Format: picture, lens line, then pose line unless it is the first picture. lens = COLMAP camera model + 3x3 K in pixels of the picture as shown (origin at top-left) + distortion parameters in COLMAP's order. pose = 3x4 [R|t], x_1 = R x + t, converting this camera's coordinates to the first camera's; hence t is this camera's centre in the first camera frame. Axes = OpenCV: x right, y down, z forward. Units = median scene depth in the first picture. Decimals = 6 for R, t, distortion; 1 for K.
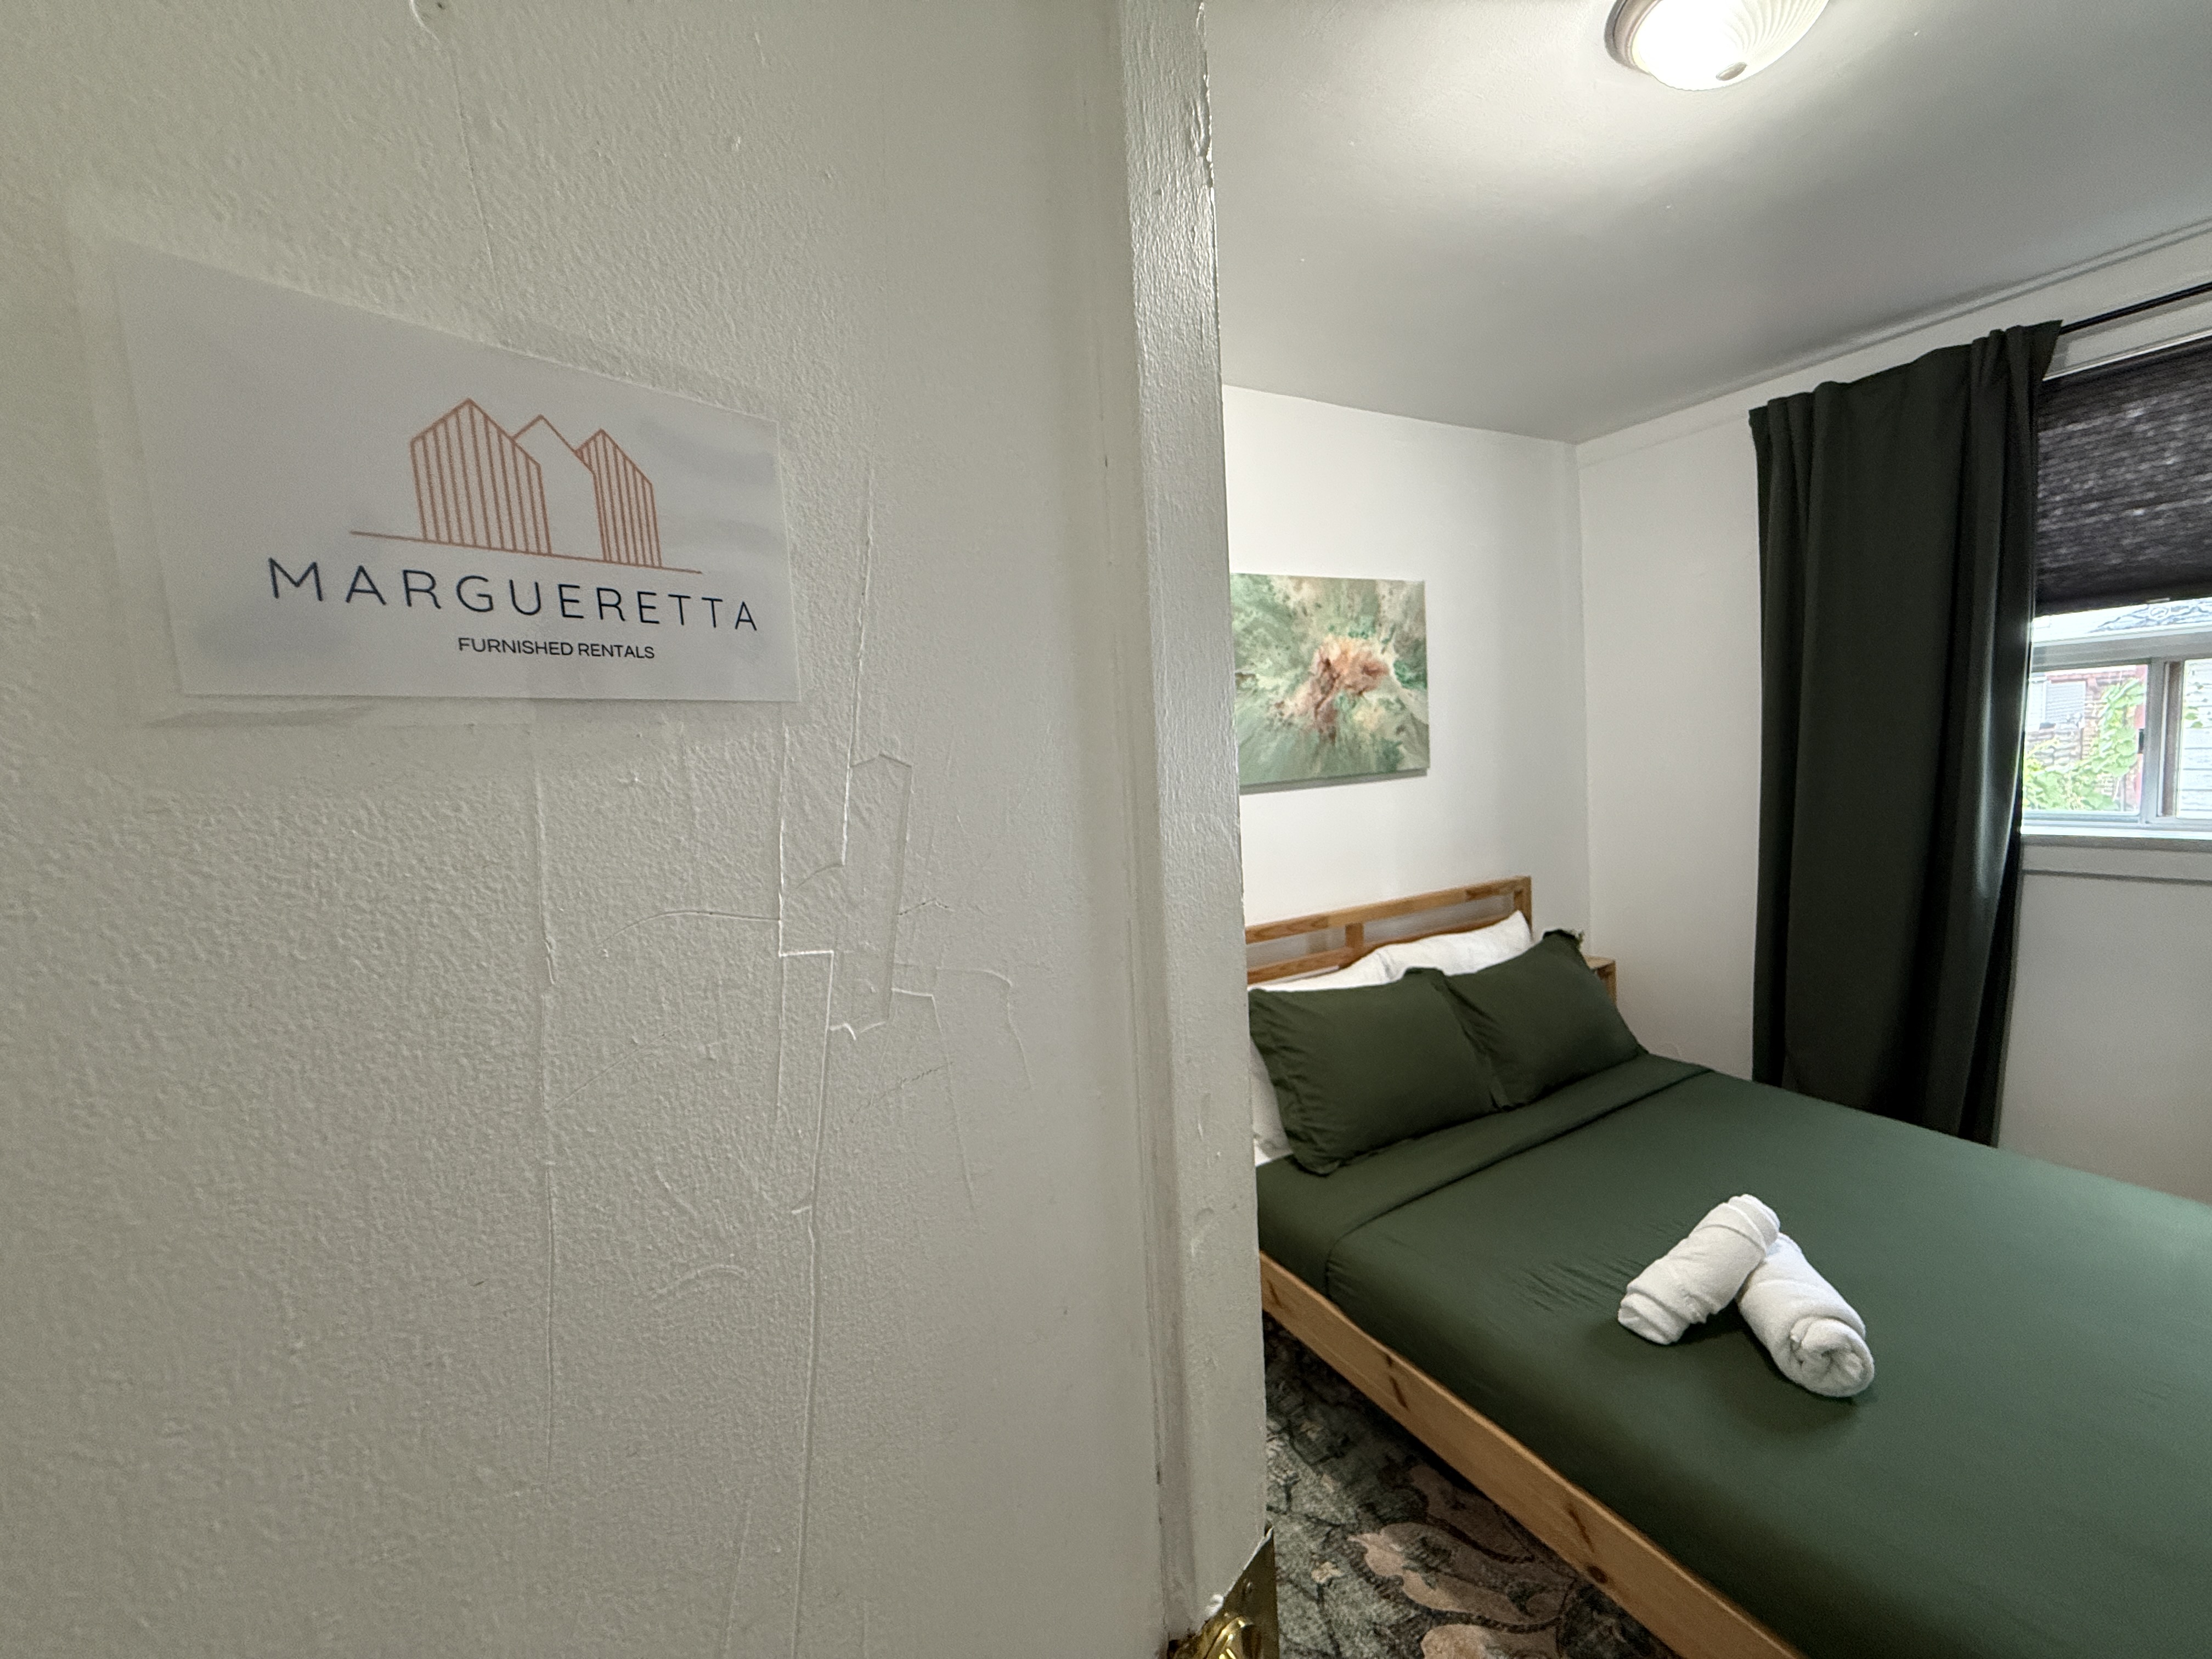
lens RADIAL K [[879.3, 0, 1102.5], [0, 879.3, 832.0], [0, 0, 1]] dist [-0.001002, 0.000250]
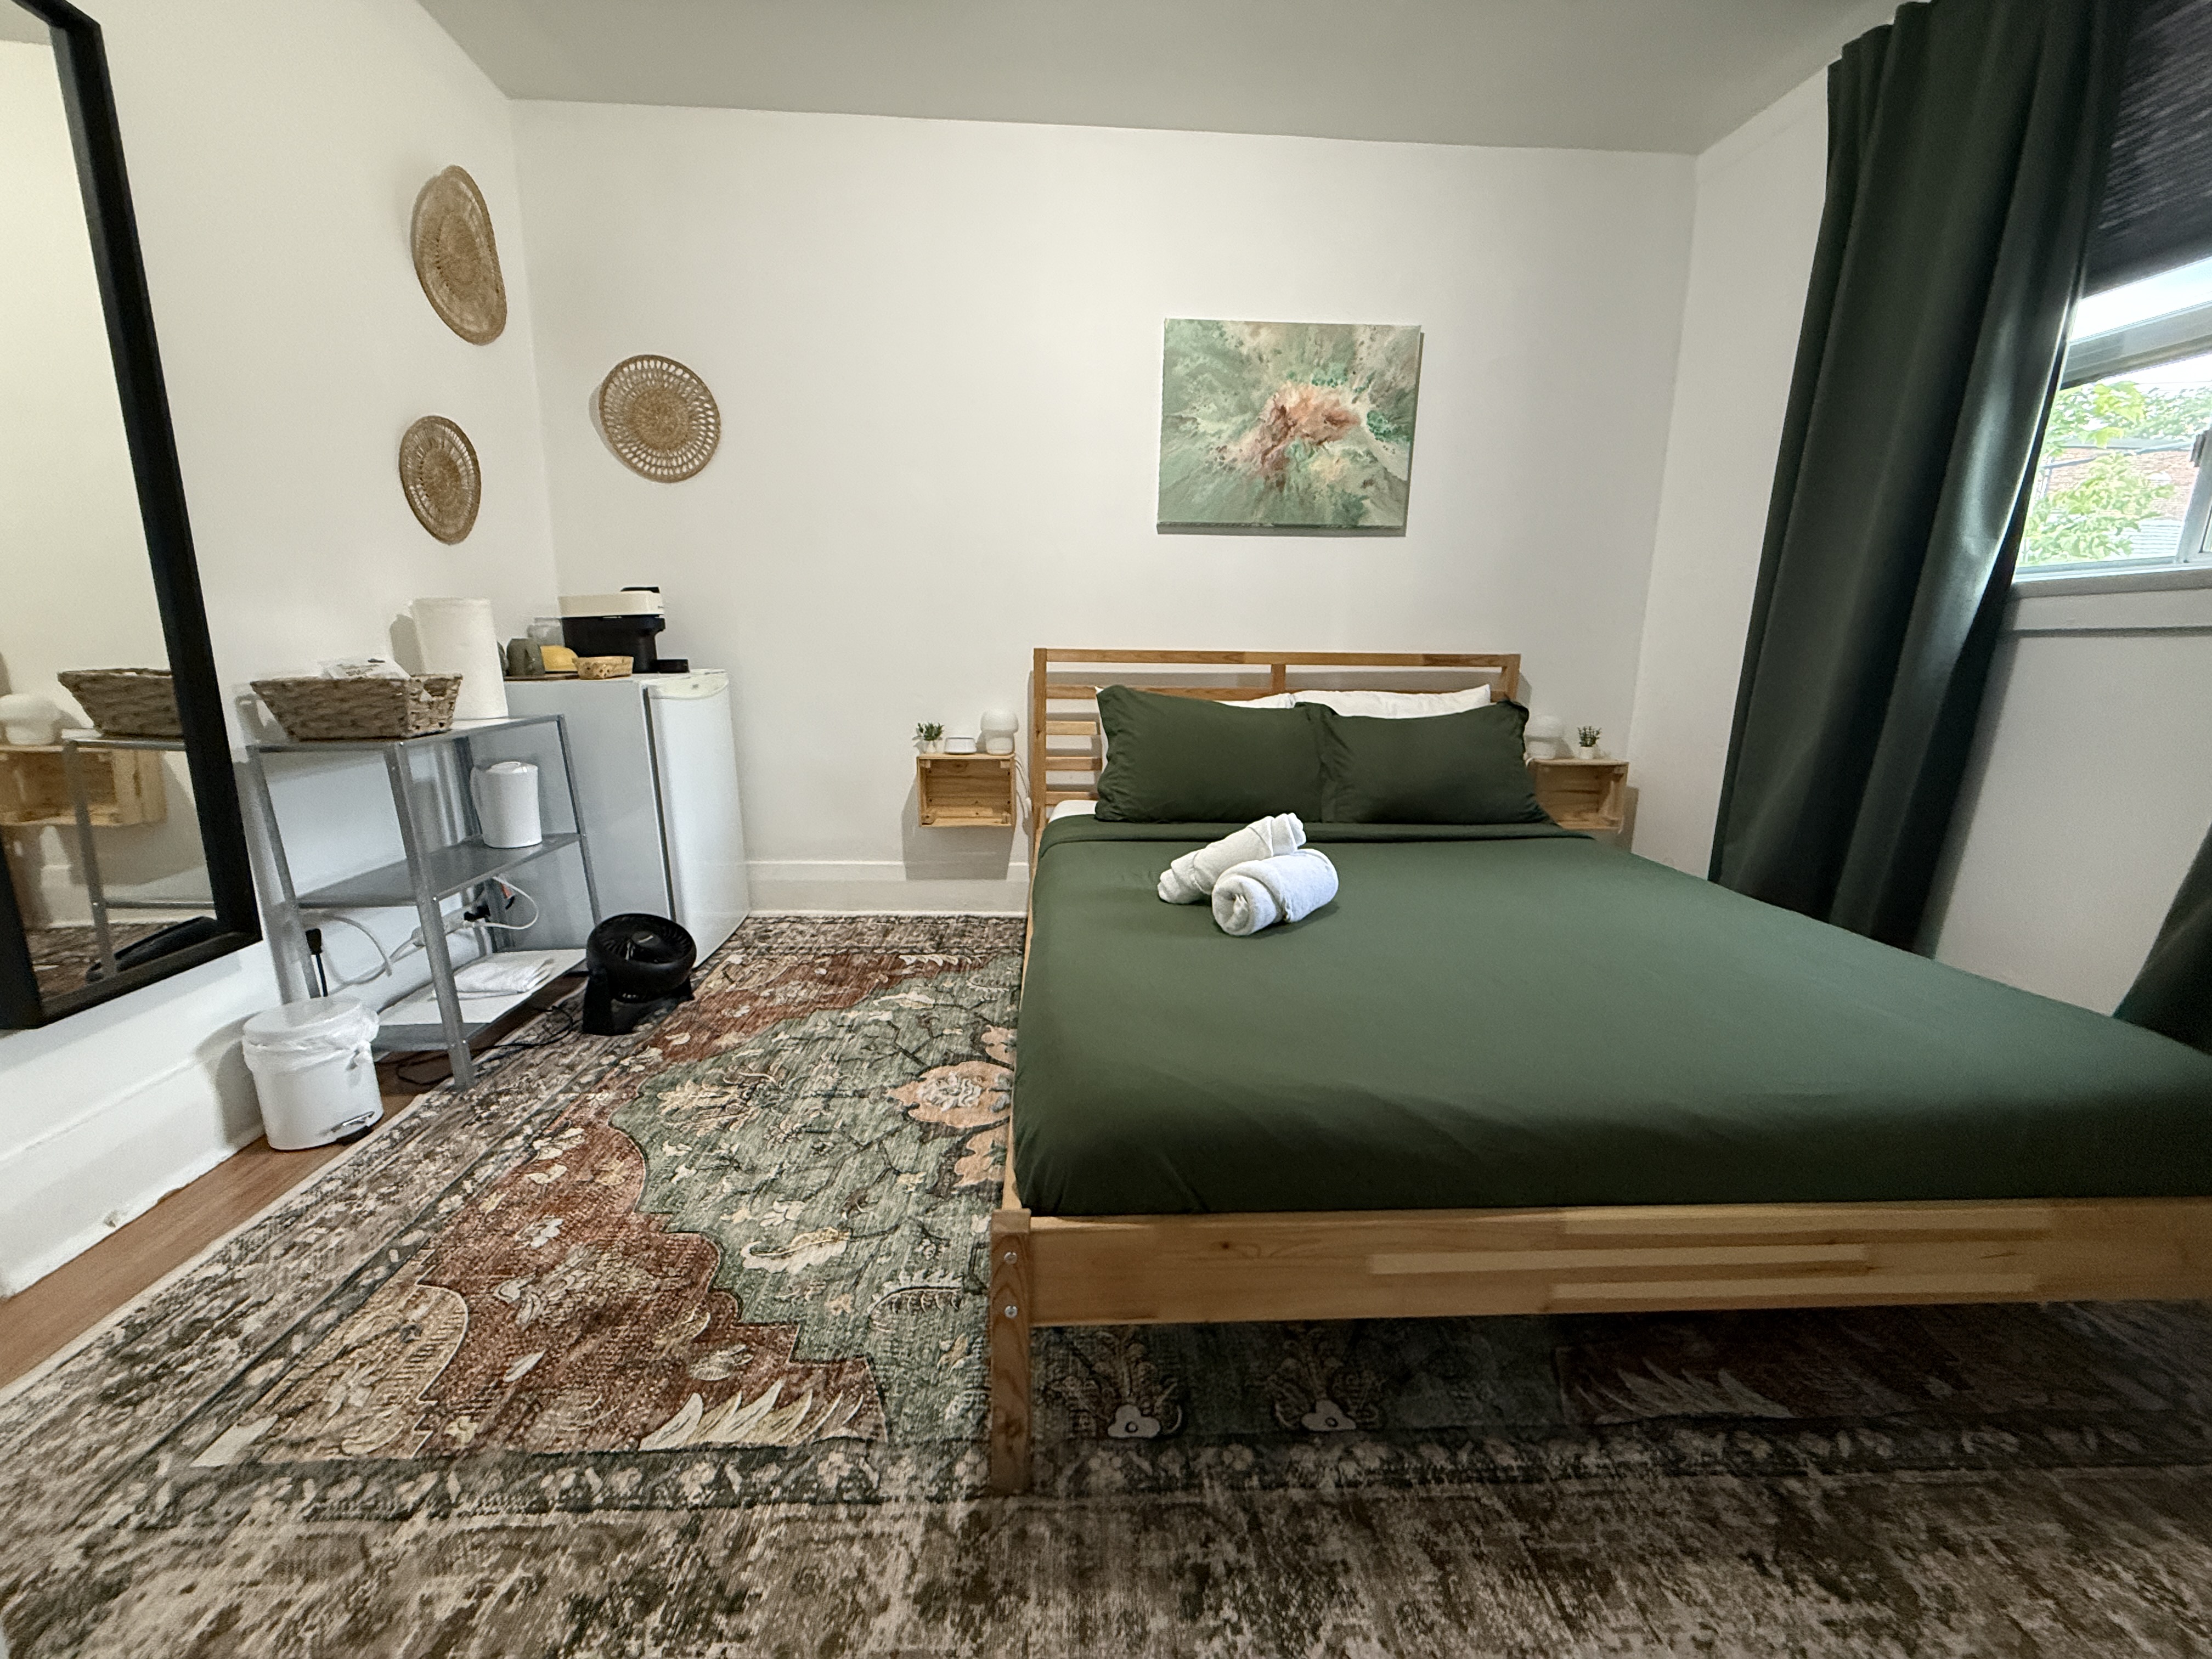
lens RADIAL K [[879.3, 0, 1101.8], [0, 879.3, 829.5], [0, 0, 1]] dist [-0.001002, 0.000250]
pose [[0.901086, 0.159620, -0.403194, 0.582991], [-0.109013, 0.983312, 0.145653, 0.175595], [0.419714, -0.087292, 0.903449, -0.083280]]
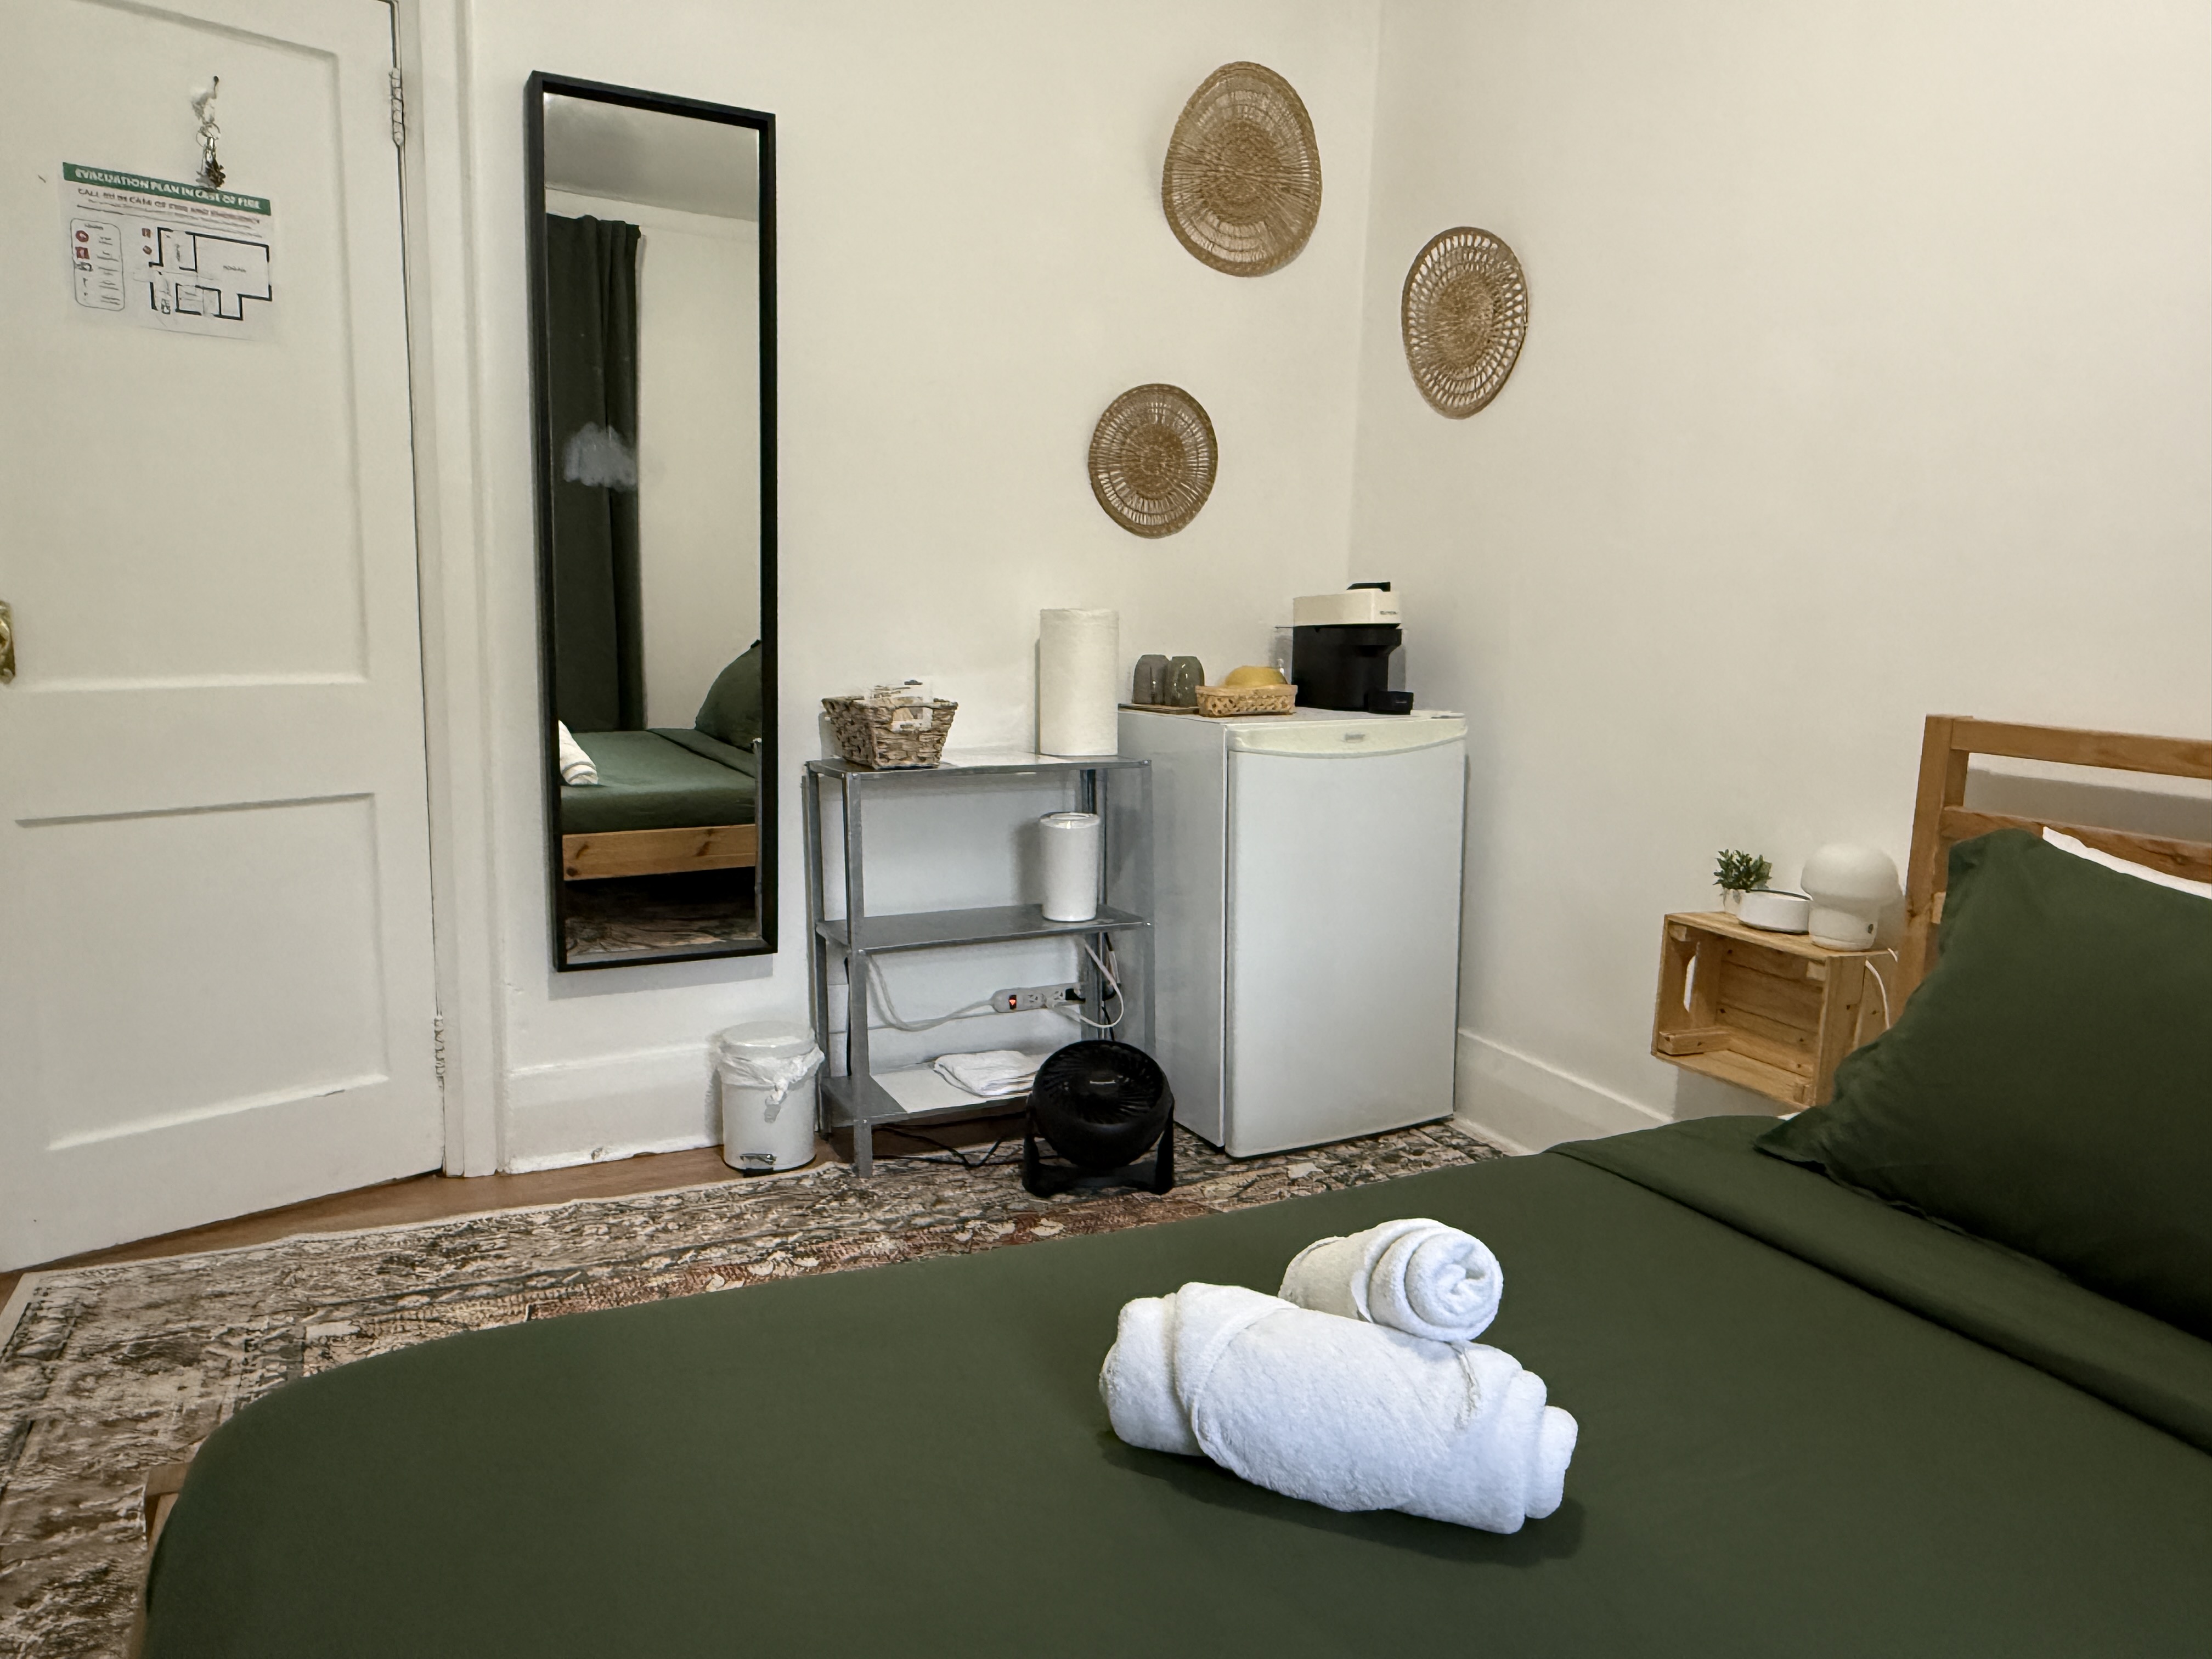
lens RADIAL K [[1509.9, 0, 1087.7], [0, 1509.9, 834.1], [0, 0, 1]] dist [-0.004683, 0.005087]
pose [[-0.057725, 0.220104, -0.973767, 0.832466], [-0.114907, 0.967446, 0.225487, 0.054260], [0.991698, 0.124909, -0.030555, 0.492683]]
